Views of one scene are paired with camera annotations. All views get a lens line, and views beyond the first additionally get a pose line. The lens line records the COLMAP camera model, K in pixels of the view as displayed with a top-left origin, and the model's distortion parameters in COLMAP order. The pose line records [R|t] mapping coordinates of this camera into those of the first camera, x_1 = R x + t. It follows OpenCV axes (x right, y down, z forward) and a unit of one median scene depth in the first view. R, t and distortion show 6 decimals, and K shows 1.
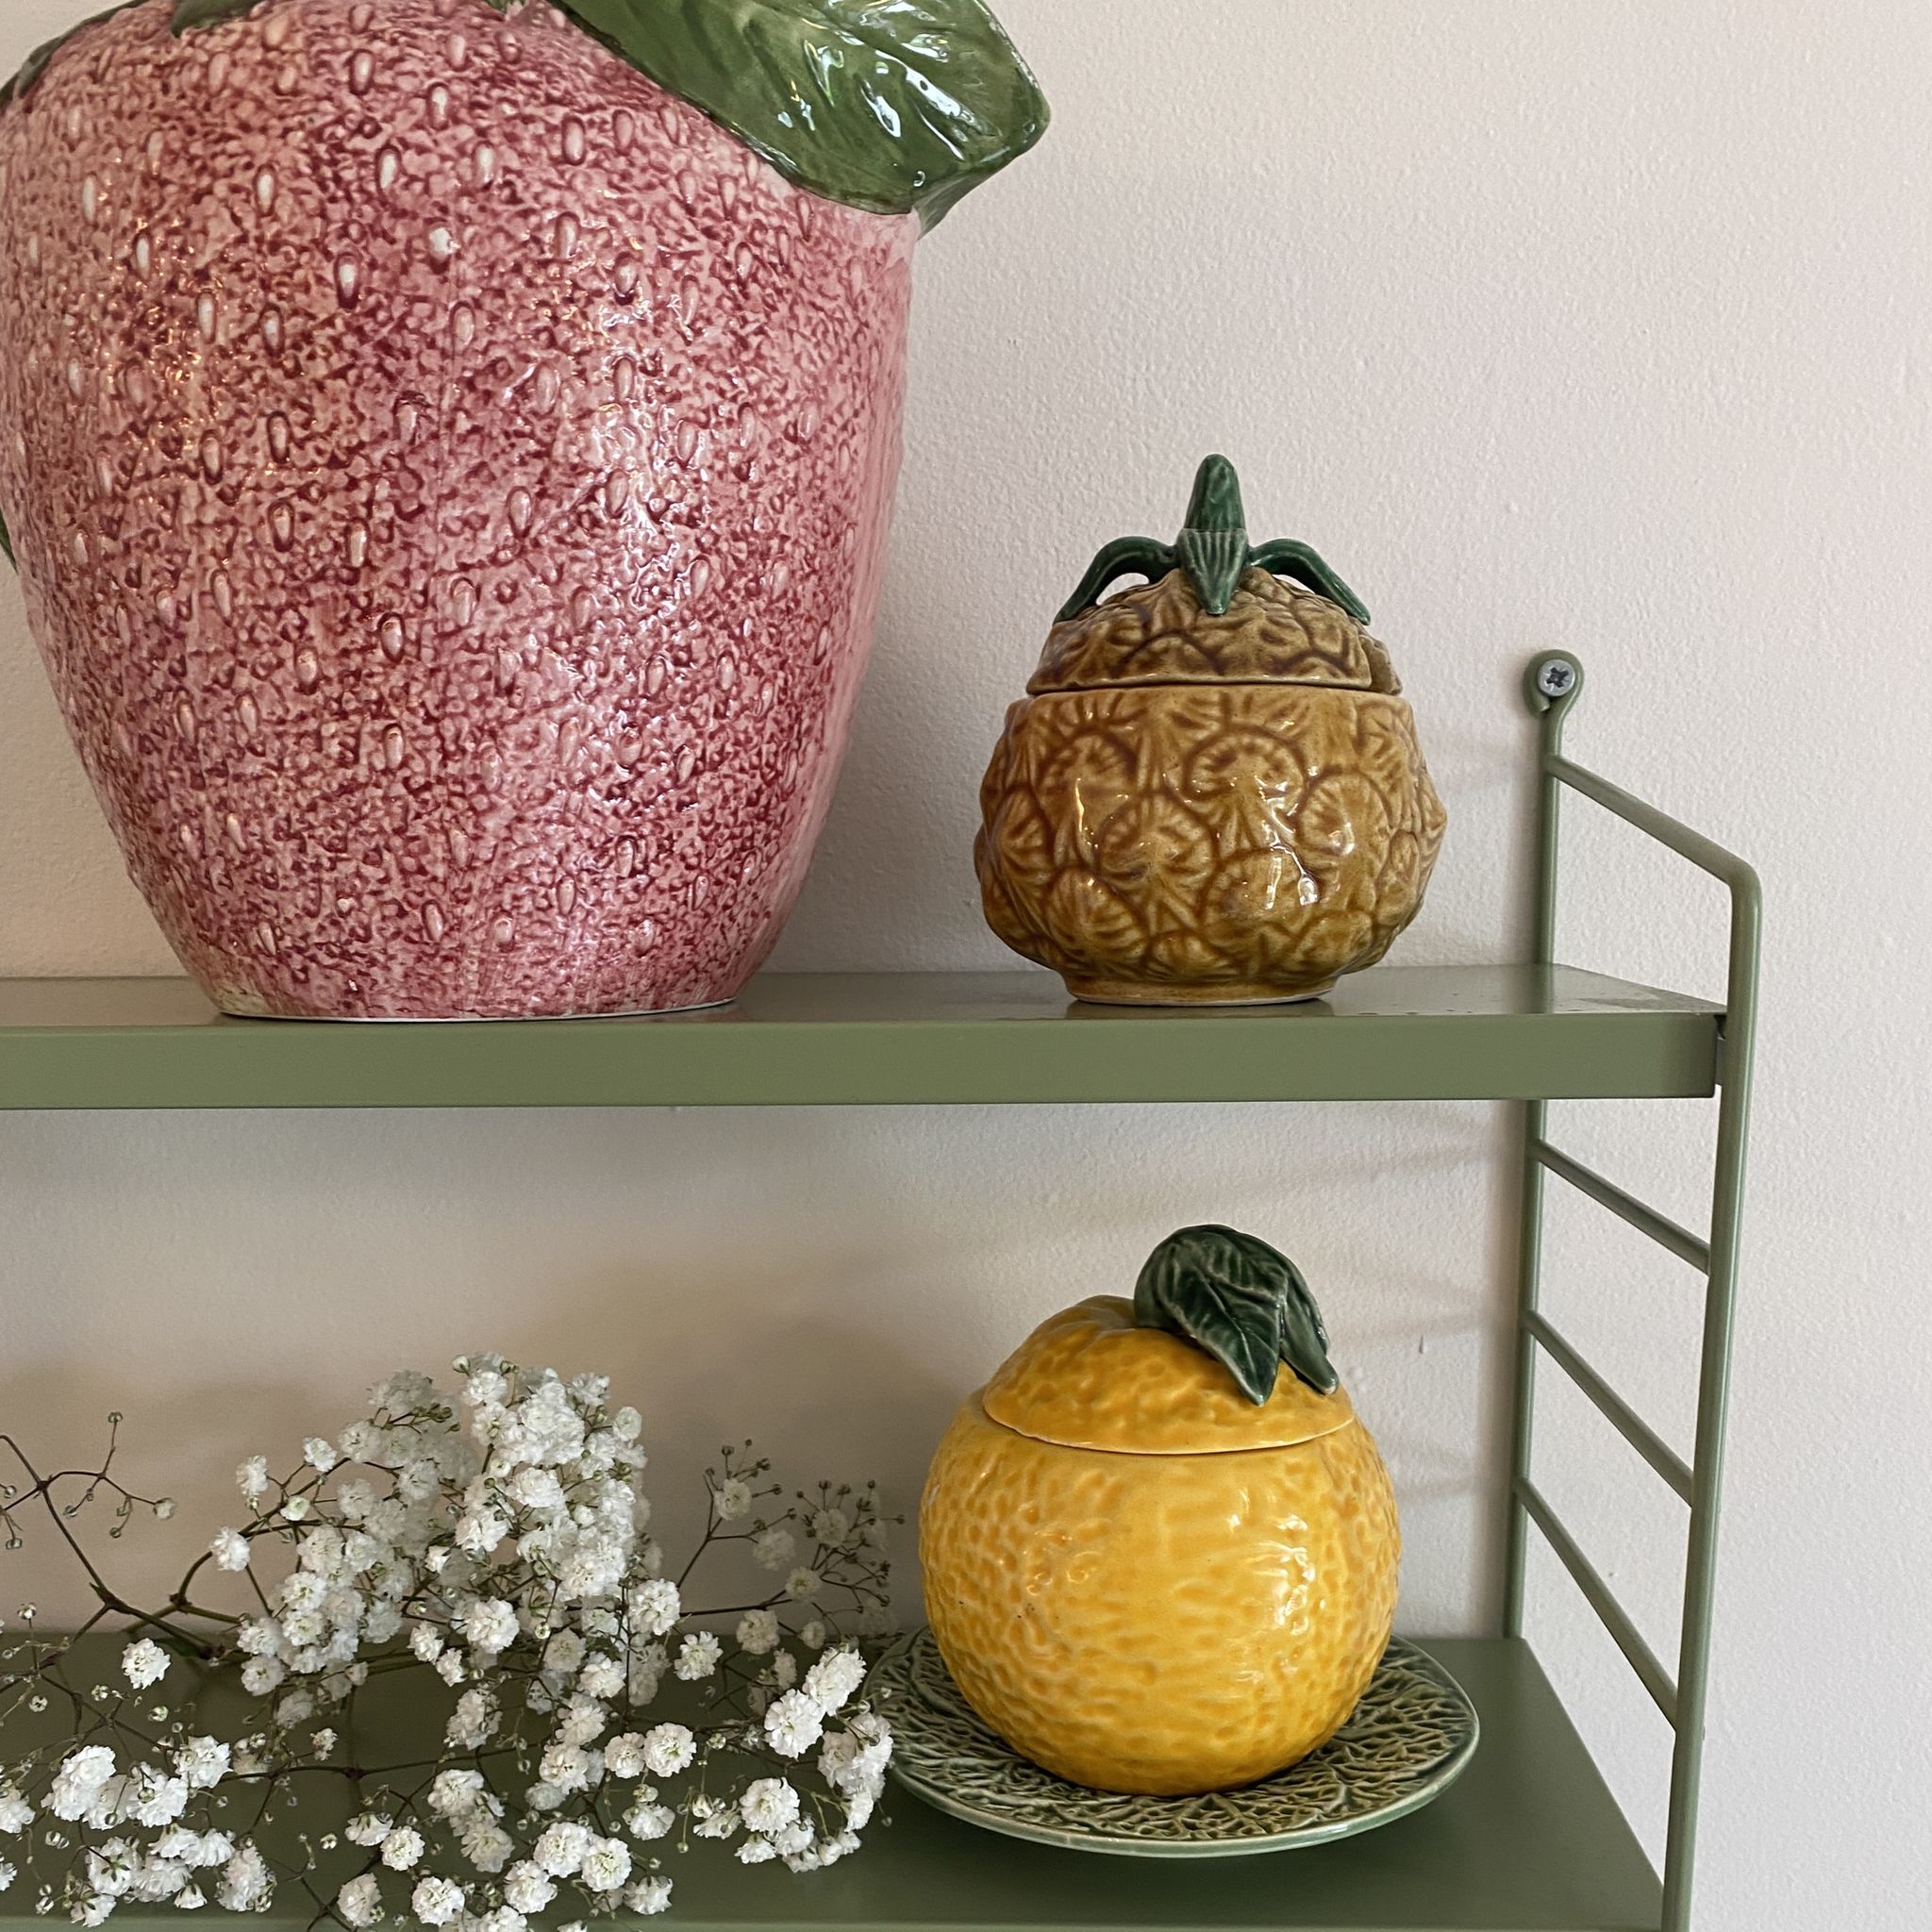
lens RADIAL K [[2014.2, 0, 1043.3], [0, 2014.2, 1168.5], [0, 0, 1]] dist [-0.023997, 0.000000]
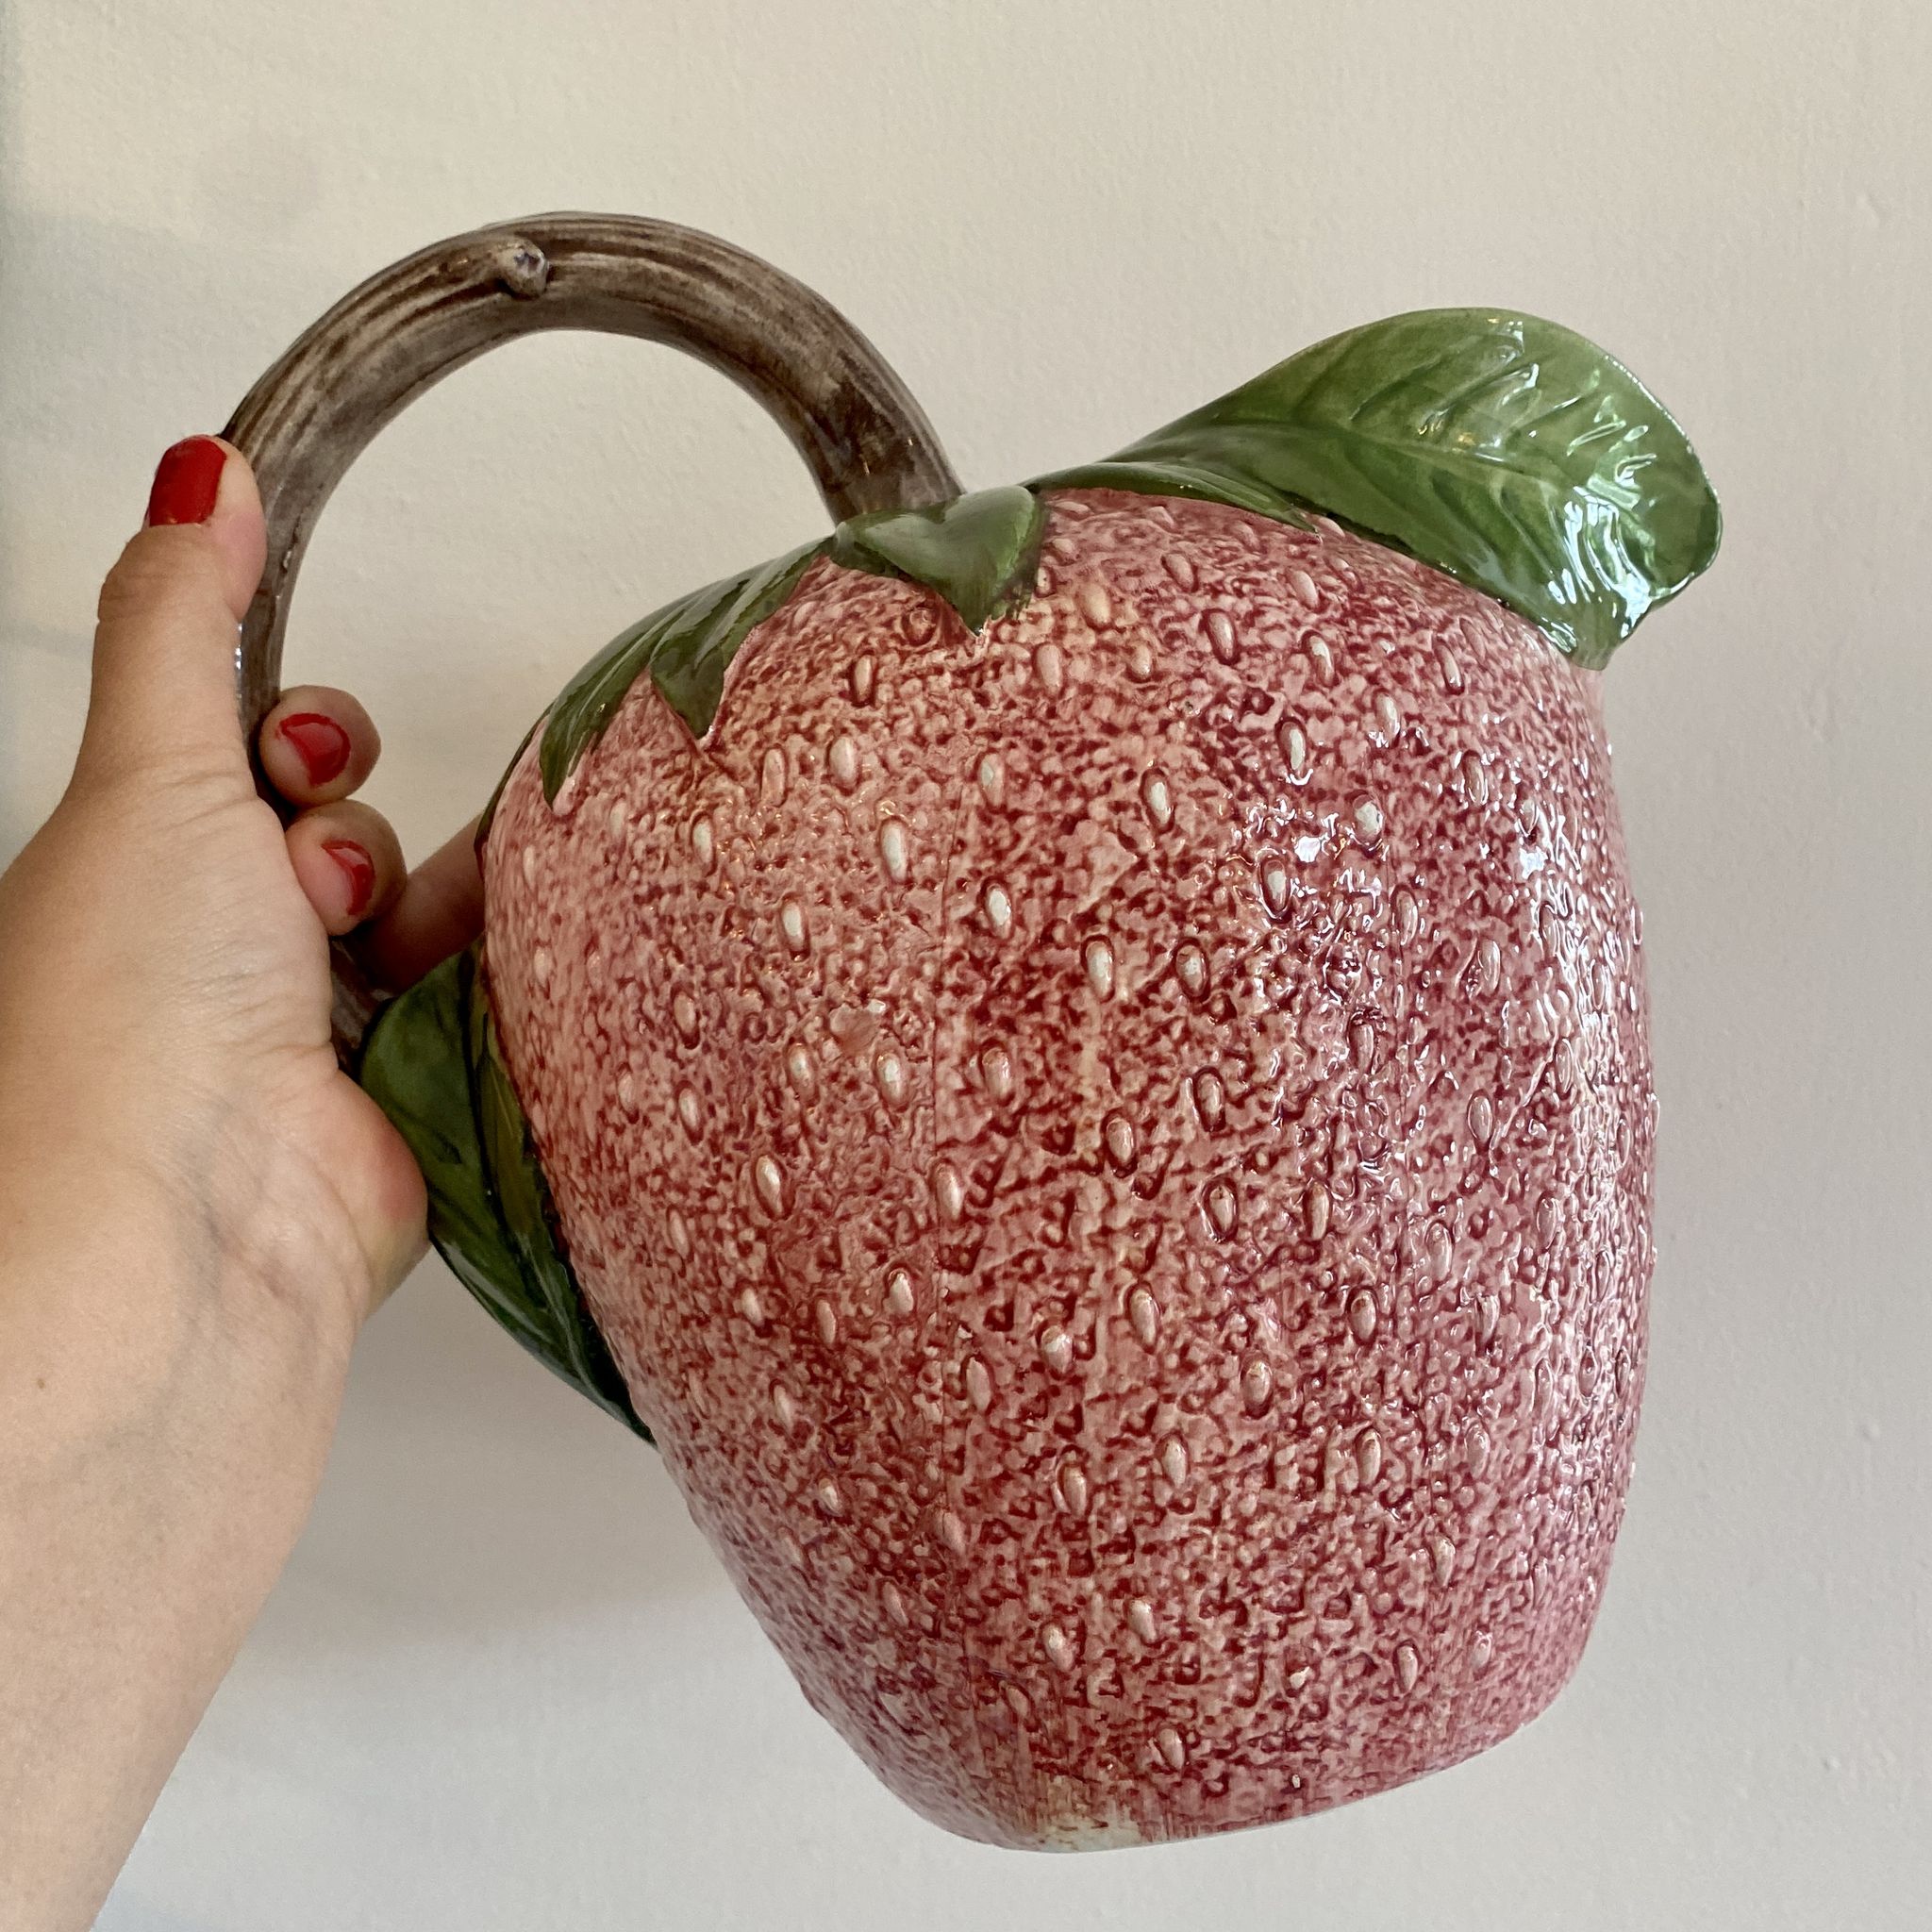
lens RADIAL K [[2228.5, 0, 966.3], [0, 2228.5, 947.5], [0, 0, 1]] dist [-0.024889, 0.000000]
pose [[0.957923, -0.205194, 0.200696, -0.590986], [0.247339, 0.944891, -0.214486, -0.247589], [-0.145625, 0.255101, 0.955885, 0.185493]]
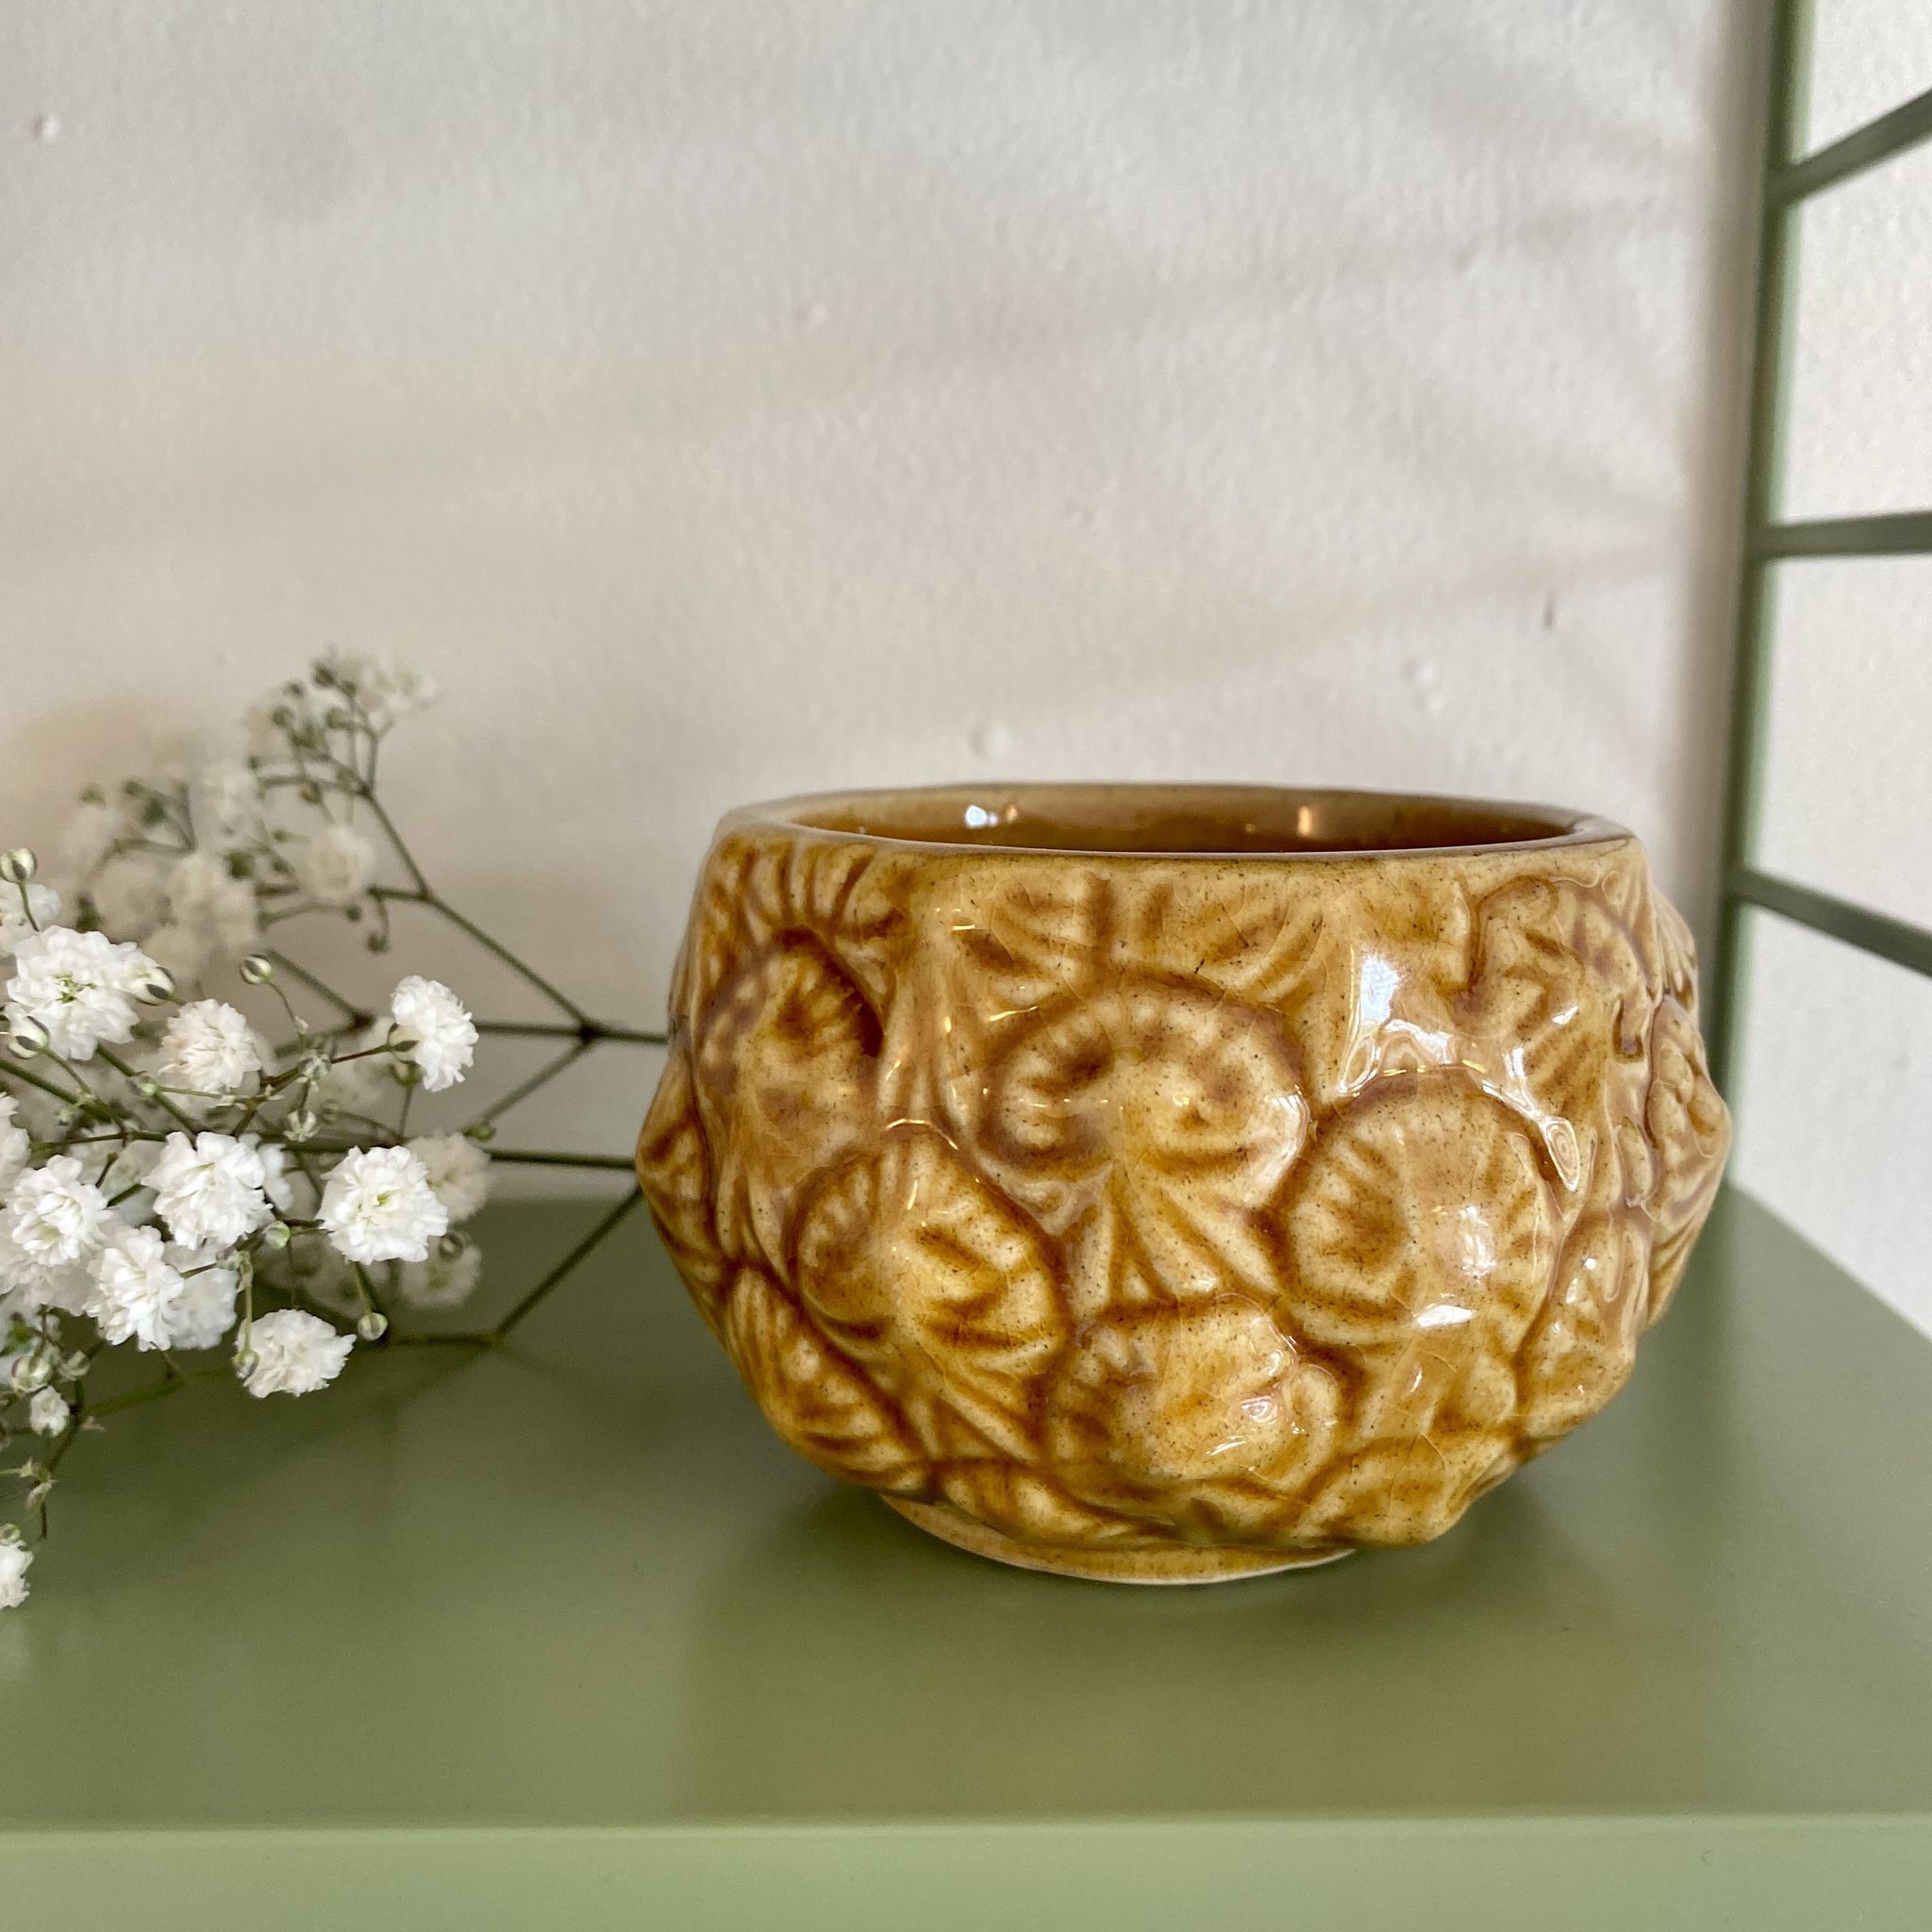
lens RADIAL K [[2014.2, 0, 970.9], [0, 2014.2, 953.1], [0, 0, 1]] dist [-0.023997, 0.000000]
pose [[0.974826, 0.023849, -0.221686, 0.162789], [-0.024085, 0.999709, 0.001636, -0.239386], [0.221661, 0.003745, 0.975117, 0.666615]]
